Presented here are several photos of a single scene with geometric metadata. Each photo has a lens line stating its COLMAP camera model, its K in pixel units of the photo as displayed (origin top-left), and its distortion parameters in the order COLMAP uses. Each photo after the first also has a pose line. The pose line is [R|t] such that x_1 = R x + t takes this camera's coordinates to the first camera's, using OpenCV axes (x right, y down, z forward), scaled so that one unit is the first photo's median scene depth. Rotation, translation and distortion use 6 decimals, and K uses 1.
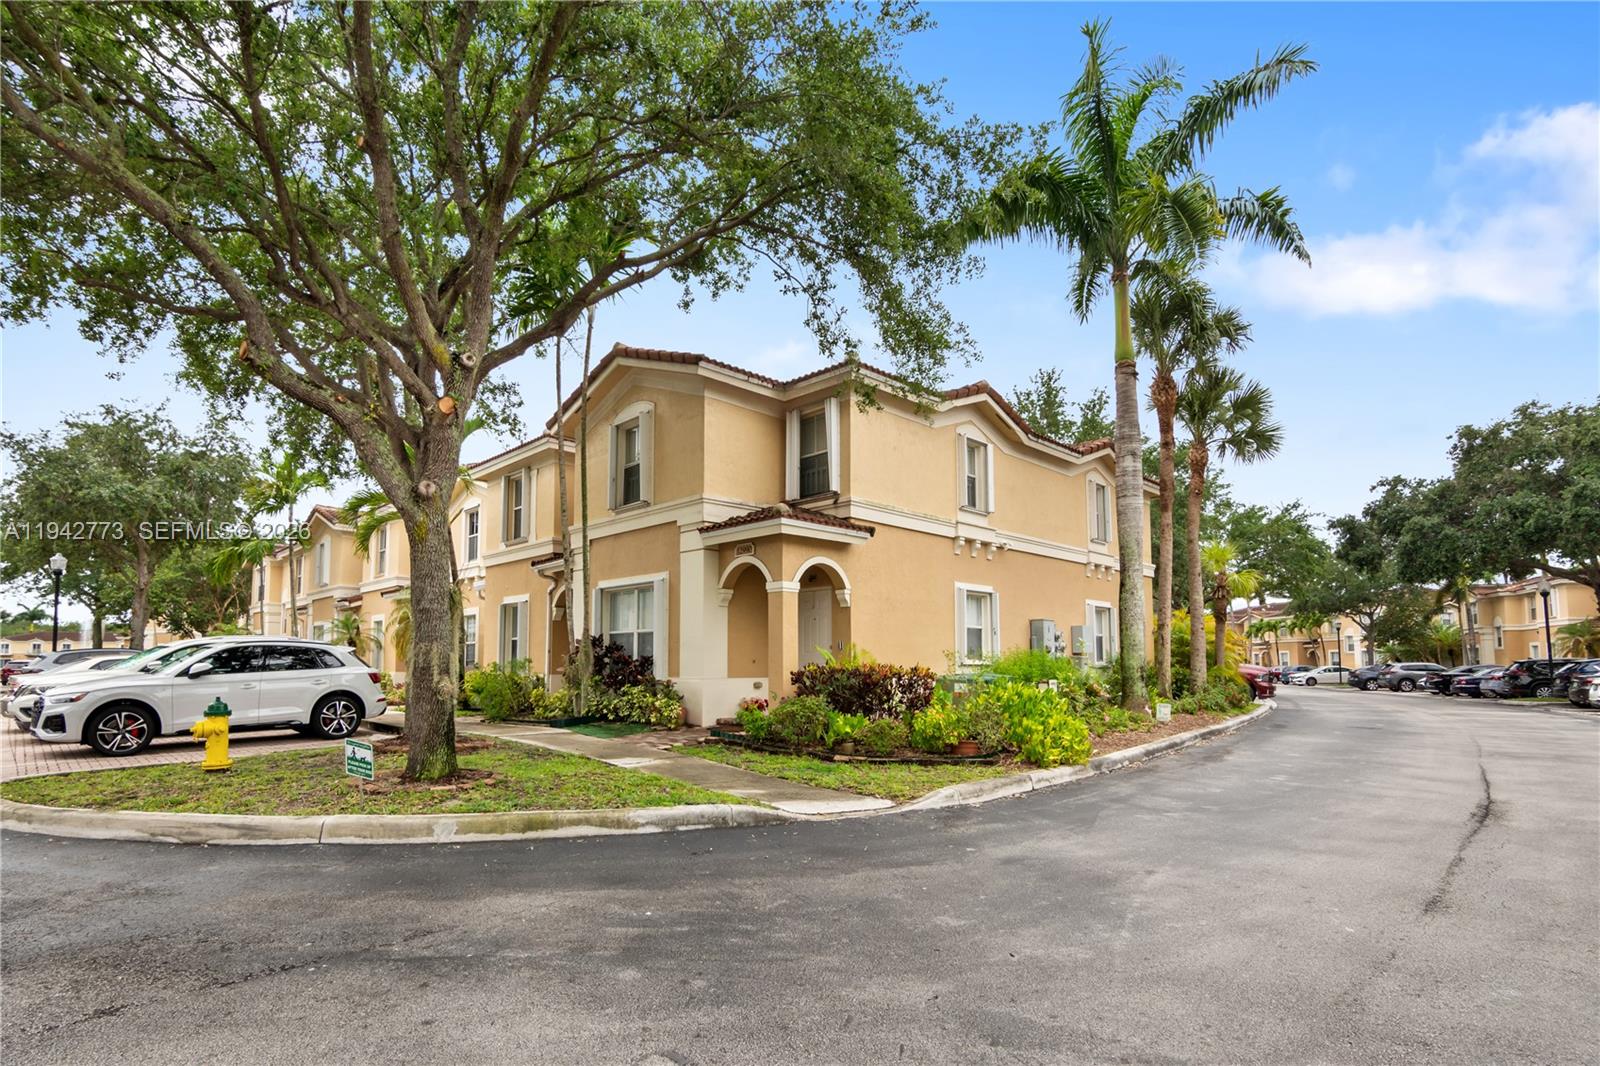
lens RADIAL K [[783.2, 0, 798.1], [0, 783.2, 523.8], [0, 0, 1]] dist [0.003266, 0.001074]
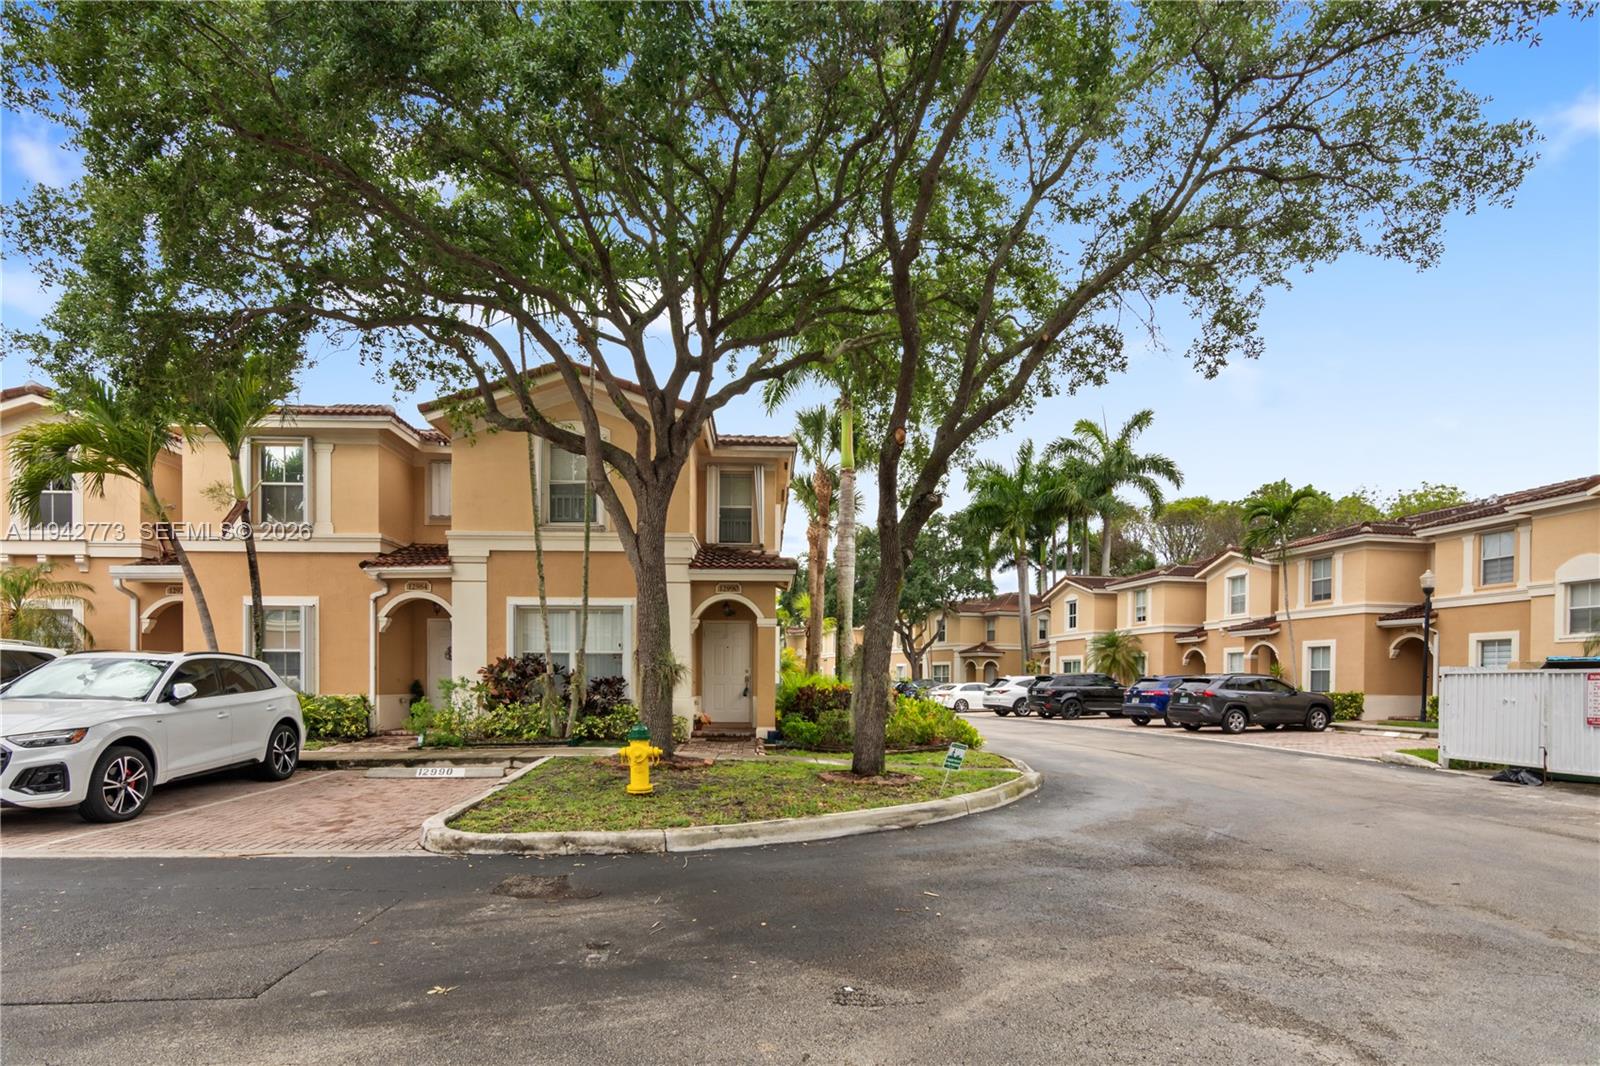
lens RADIAL K [[775.2, 0, 785.2], [0, 775.2, 525.1], [0, 0, 1]] dist [-0.002155, 0.000352]
pose [[0.685440, 0.147211, 0.713092, -0.917762], [-0.131323, 0.988283, -0.077791, 0.021262], [-0.716188, -0.040324, 0.696741, 0.136692]]
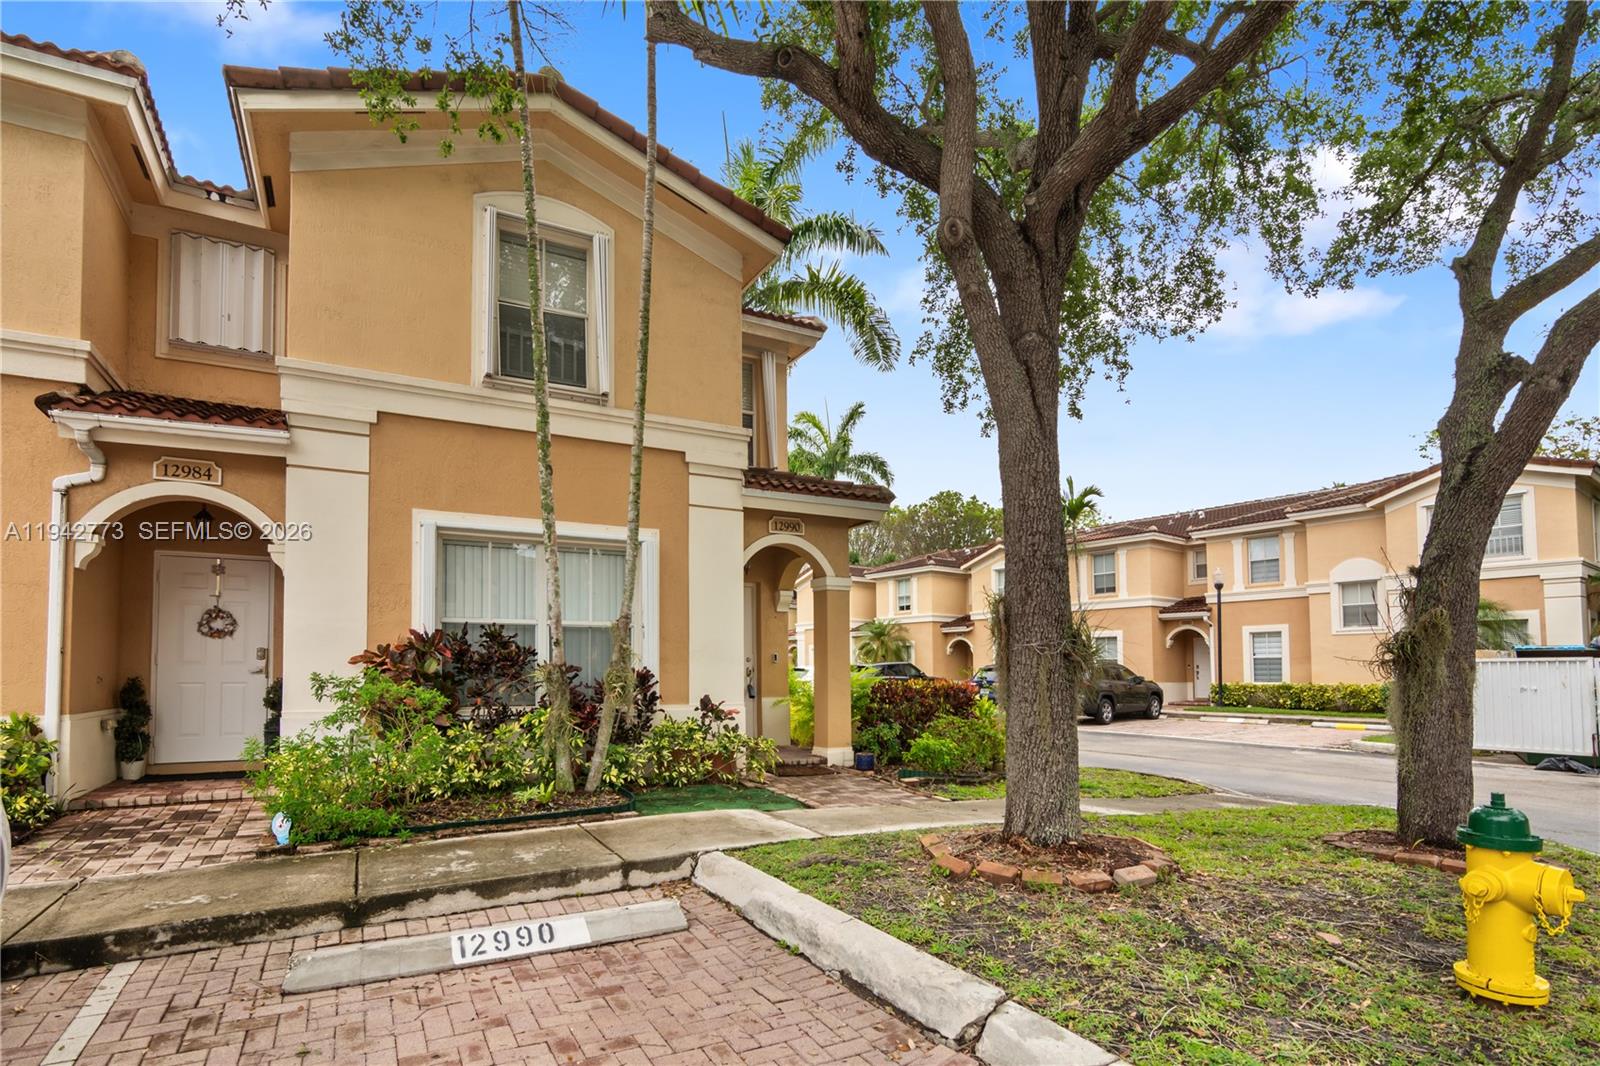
lens RADIAL K [[796.5, 0, 791.9], [0, 796.5, 515.7], [0, 0, 1]] dist [0.001600, 0.000689]
pose [[0.306838, 0.182863, 0.934030, -0.818658], [-0.163412, 0.976918, -0.137577, 0.139358], [-0.937628, -0.110417, 0.329638, 0.822306]]
